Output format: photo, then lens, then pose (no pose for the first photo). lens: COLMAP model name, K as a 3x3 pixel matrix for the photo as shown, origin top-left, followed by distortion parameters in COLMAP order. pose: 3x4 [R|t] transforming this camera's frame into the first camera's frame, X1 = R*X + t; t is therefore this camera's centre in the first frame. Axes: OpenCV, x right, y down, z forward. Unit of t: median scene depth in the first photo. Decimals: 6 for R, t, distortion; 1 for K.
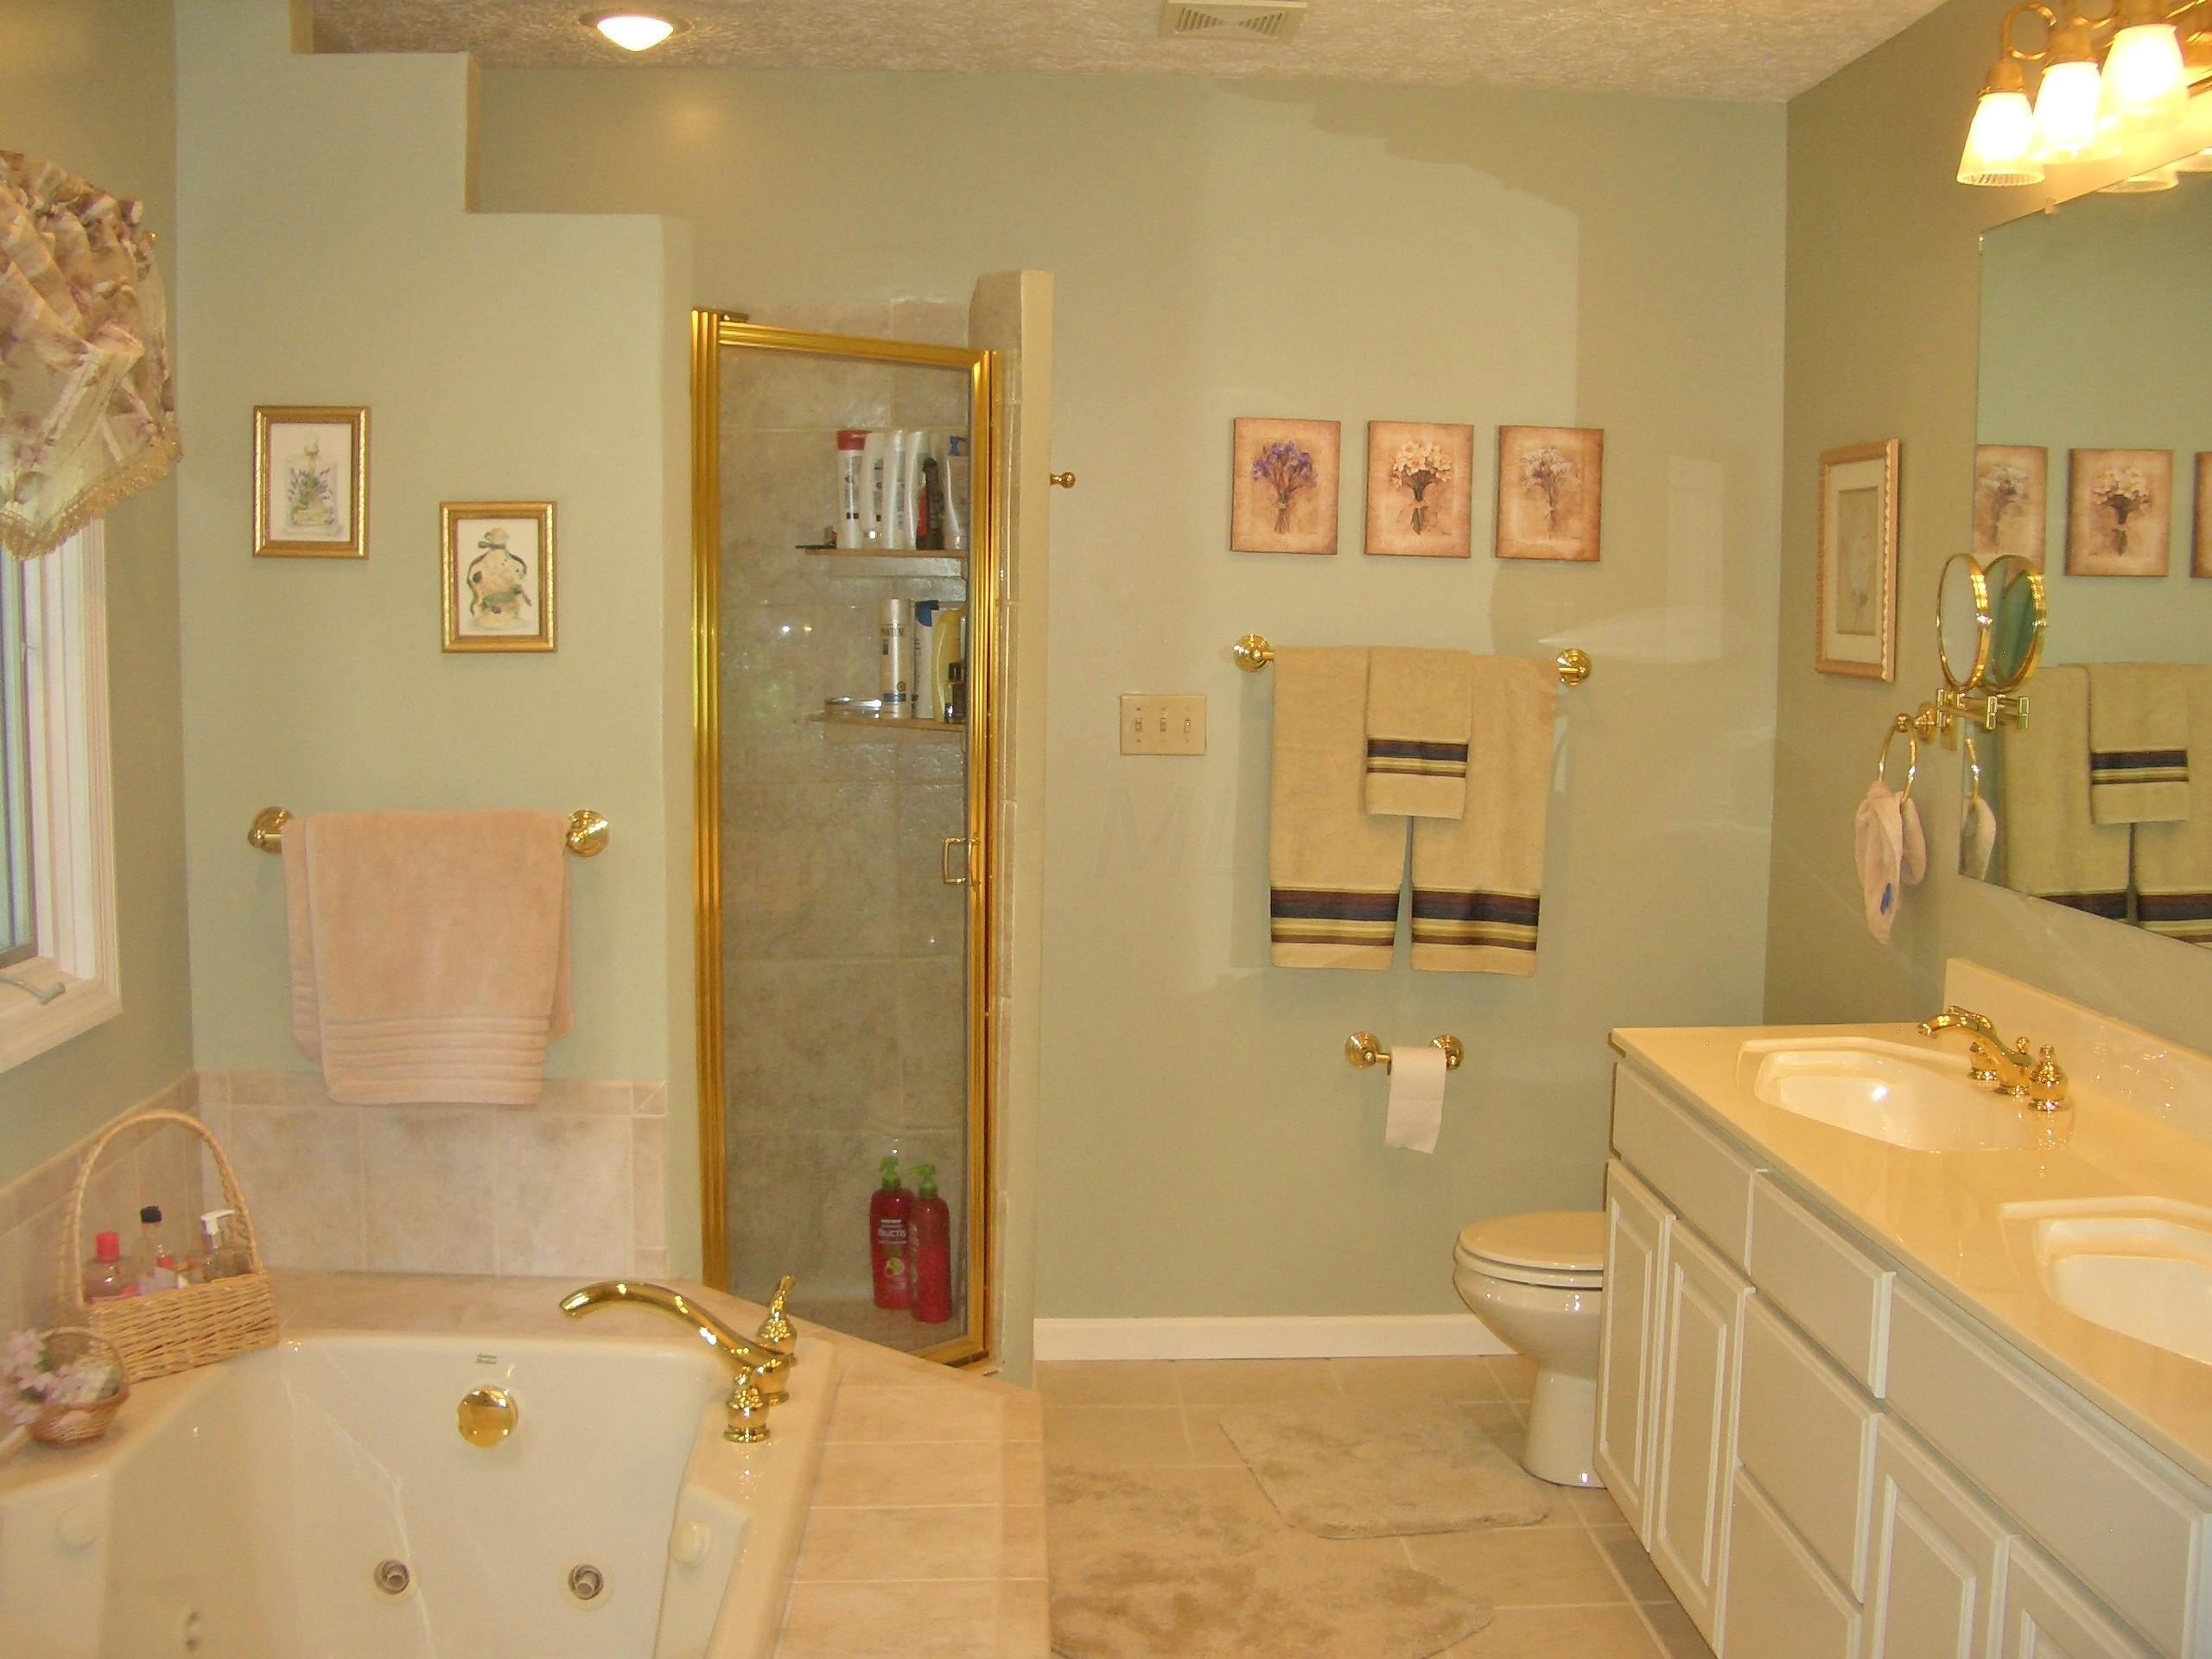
lens RADIAL K [[2359.2, 0, 1119.4], [0, 2359.2, 813.5], [0, 0, 1]] dist [-0.256106, 0.306661]
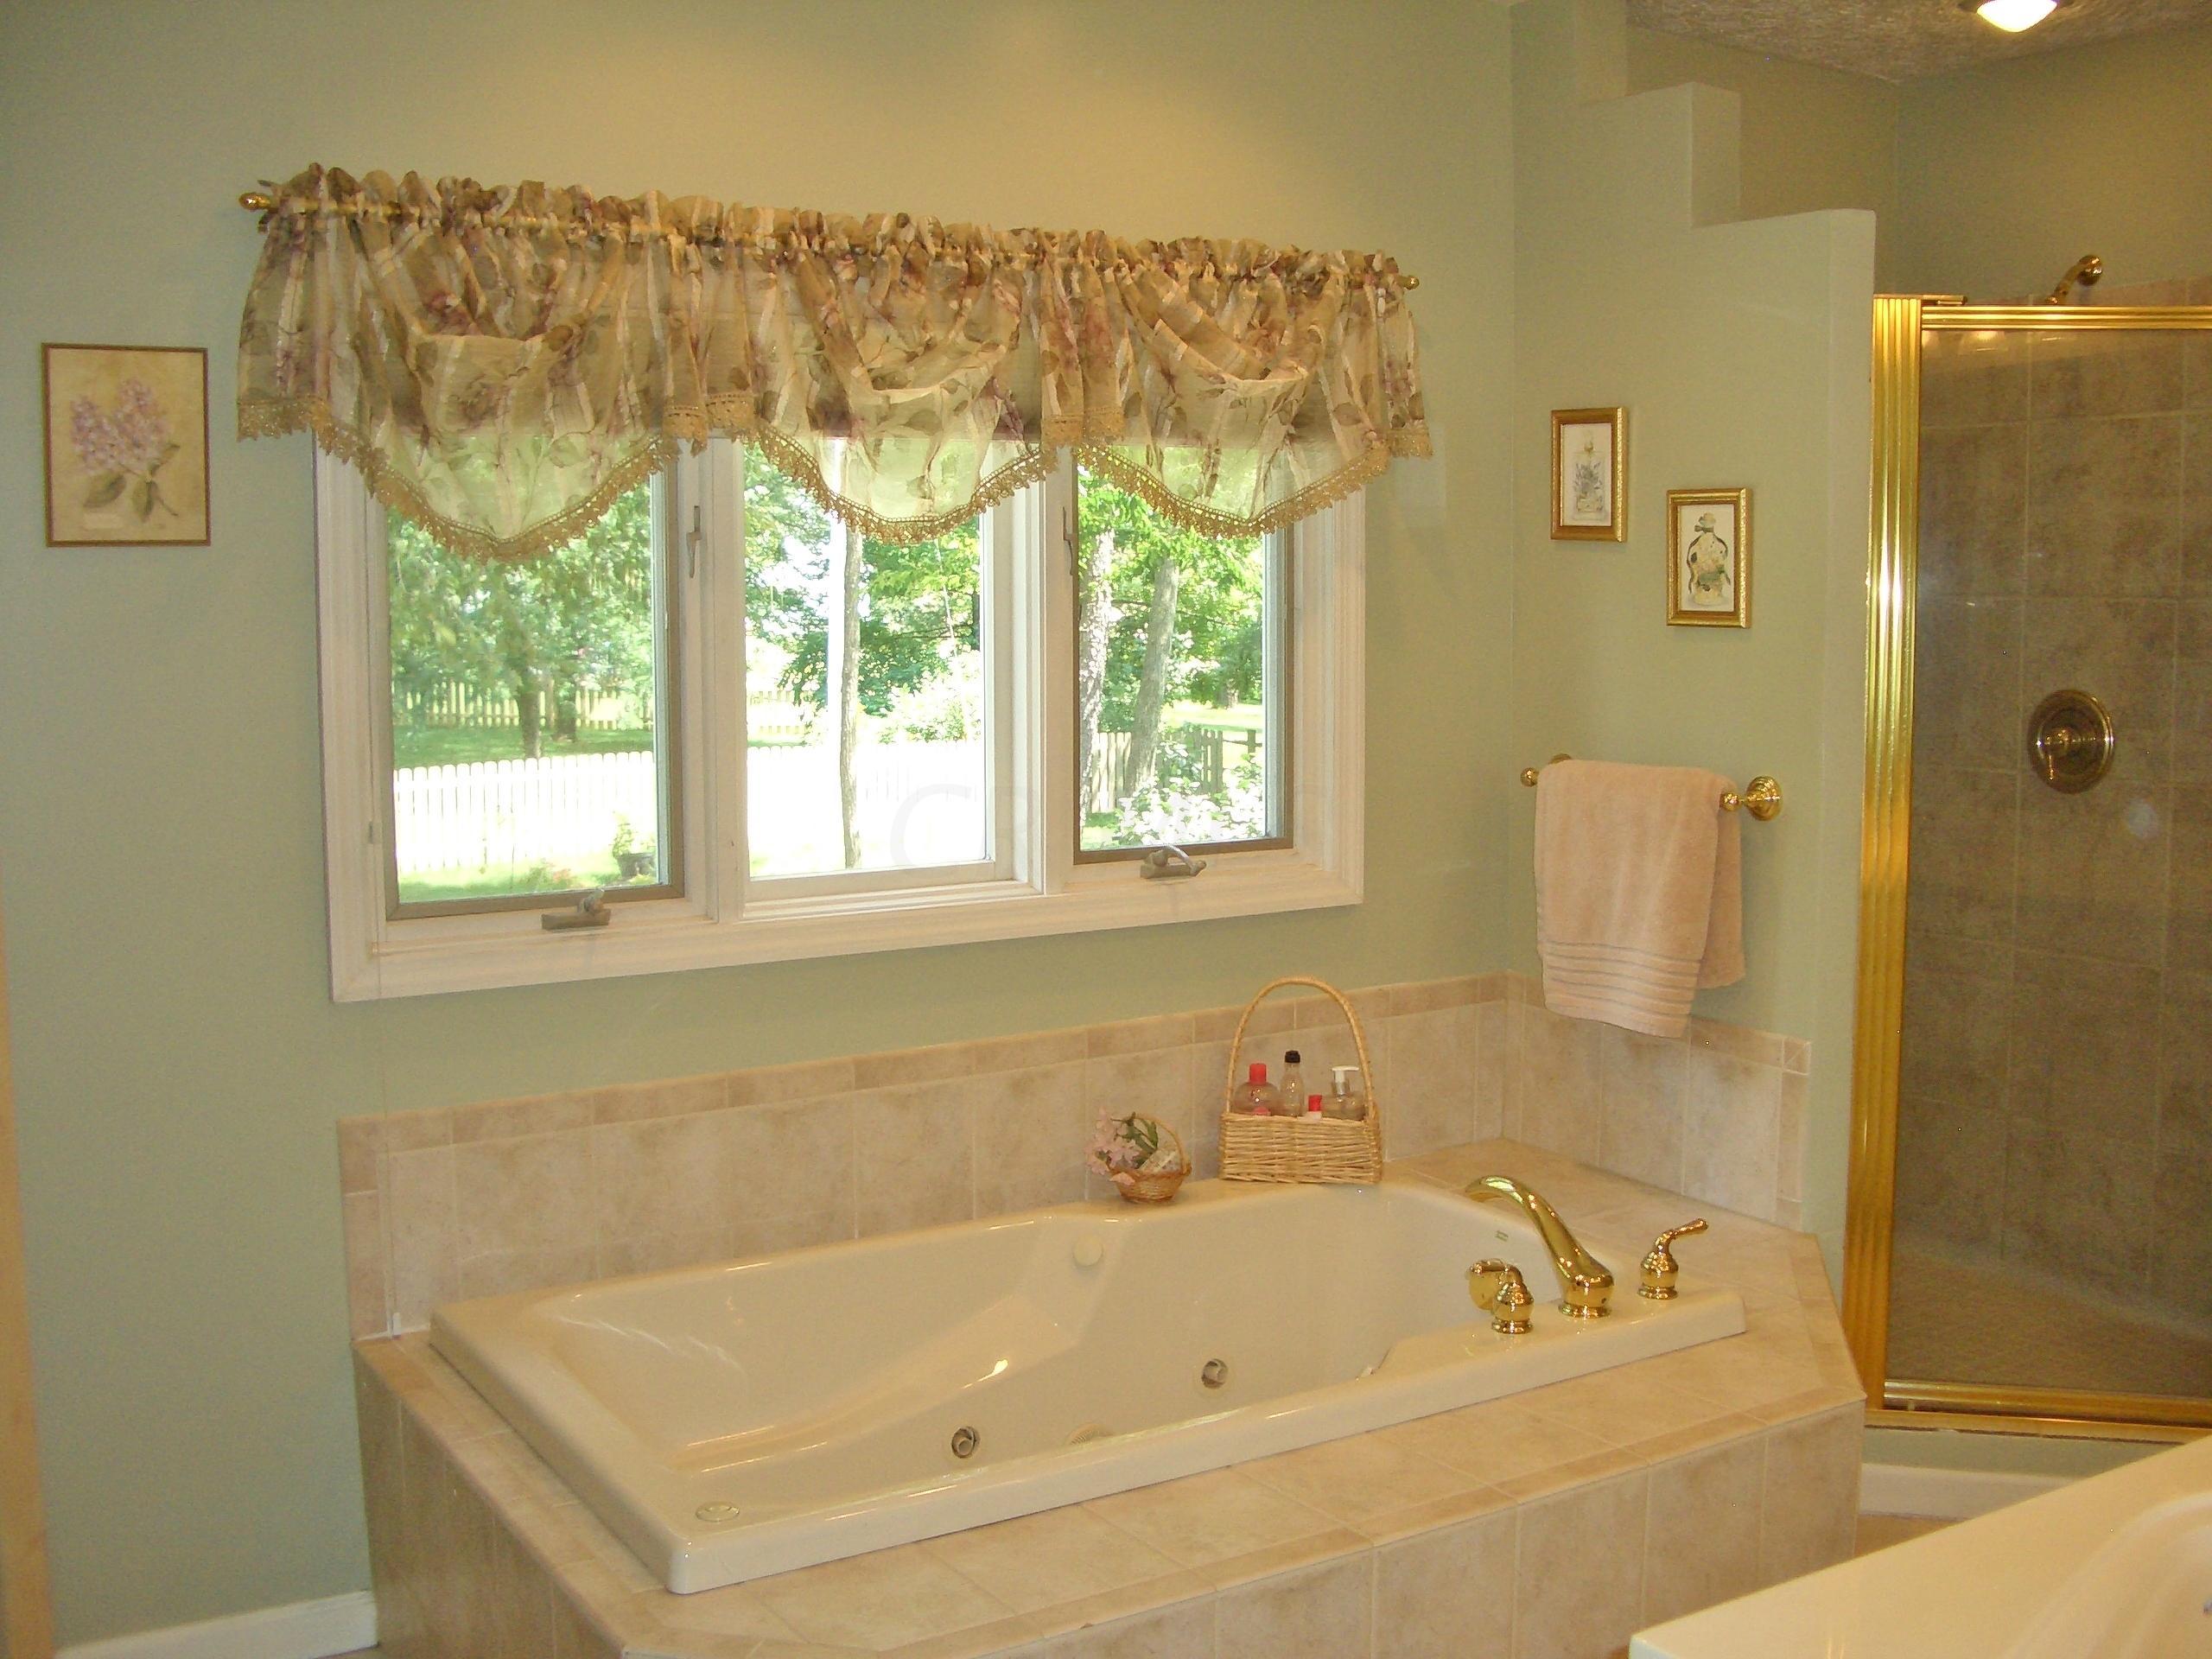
lens RADIAL K [[2359.2, 0, 1119.4], [0, 2359.2, 813.5], [0, 0, 1]] dist [-0.256106, 0.306661]
pose [[0.489953, 0.082962, -0.867792, 0.560027], [-0.080875, 0.995494, 0.049509, -0.013431], [0.867989, 0.045925, 0.494455, 0.221734]]
